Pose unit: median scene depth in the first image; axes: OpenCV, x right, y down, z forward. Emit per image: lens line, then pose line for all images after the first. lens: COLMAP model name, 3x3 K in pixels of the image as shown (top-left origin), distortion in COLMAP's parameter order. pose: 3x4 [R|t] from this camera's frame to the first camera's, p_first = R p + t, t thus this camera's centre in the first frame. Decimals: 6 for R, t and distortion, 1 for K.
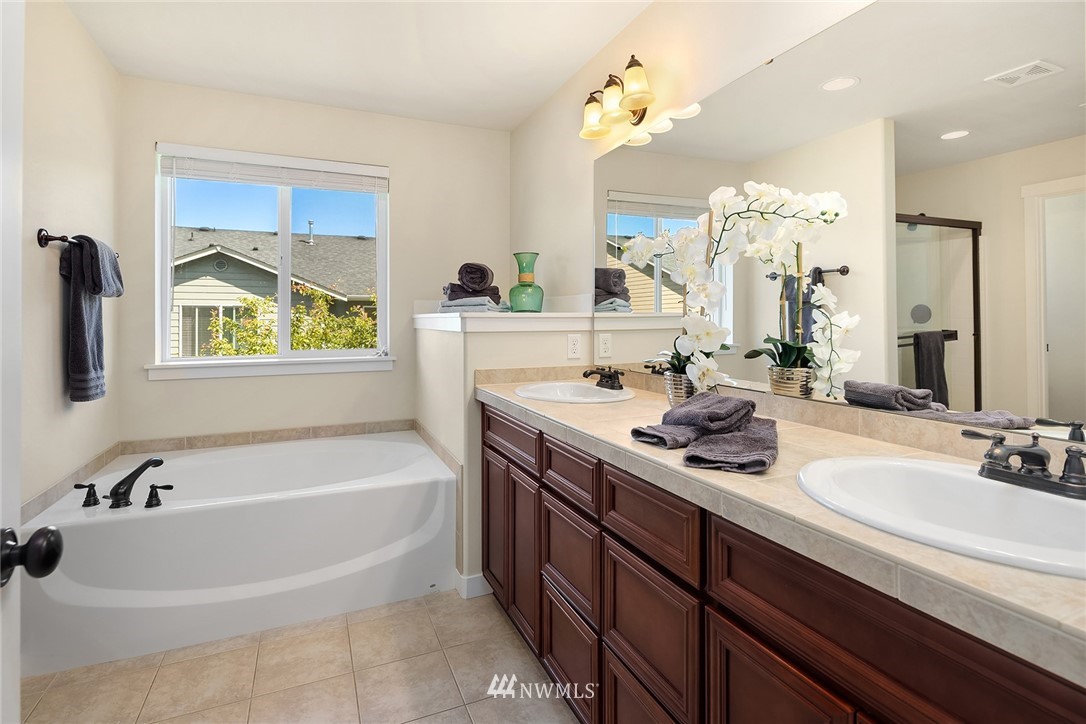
lens RADIAL K [[525.0, 0, 535.6], [0, 525.0, 311.5], [0, 0, 1]] dist [0.000107, -0.001637]
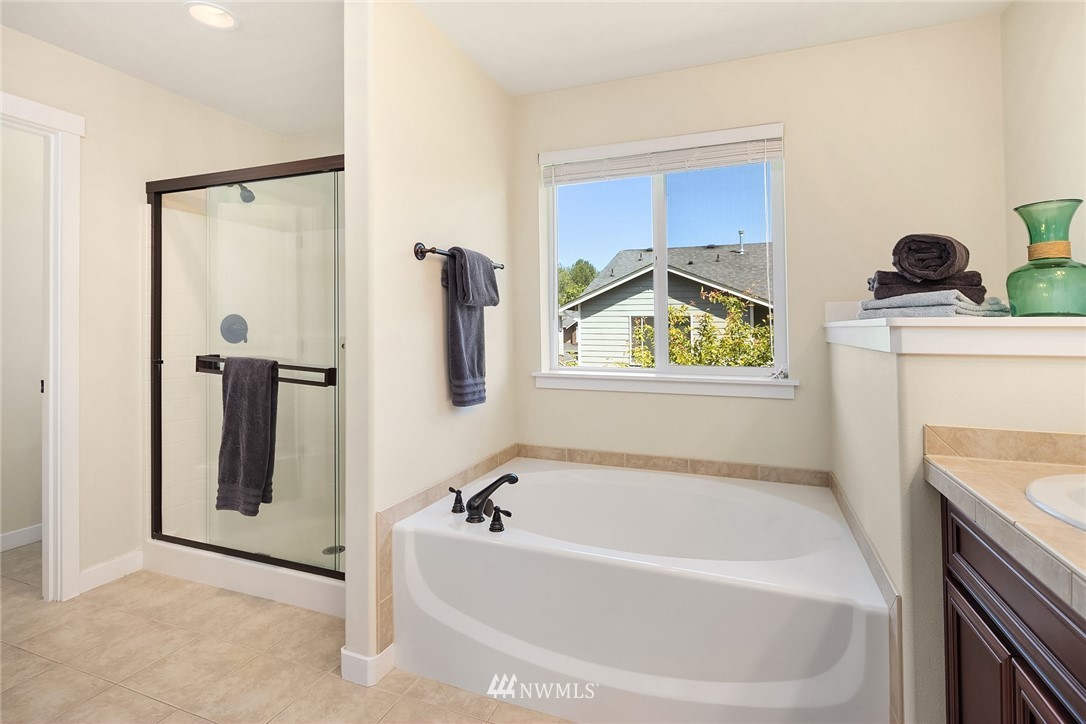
lens RADIAL K [[525.0, 0, 537.5], [0, 525.0, 310.0], [0, 0, 1]] dist [0.000107, -0.001637]
pose [[0.710910, -0.019769, -0.703005, -0.014592], [0.005503, 0.999731, -0.022549, 0.003422], [0.703261, 0.012162, 0.710827, 0.281245]]
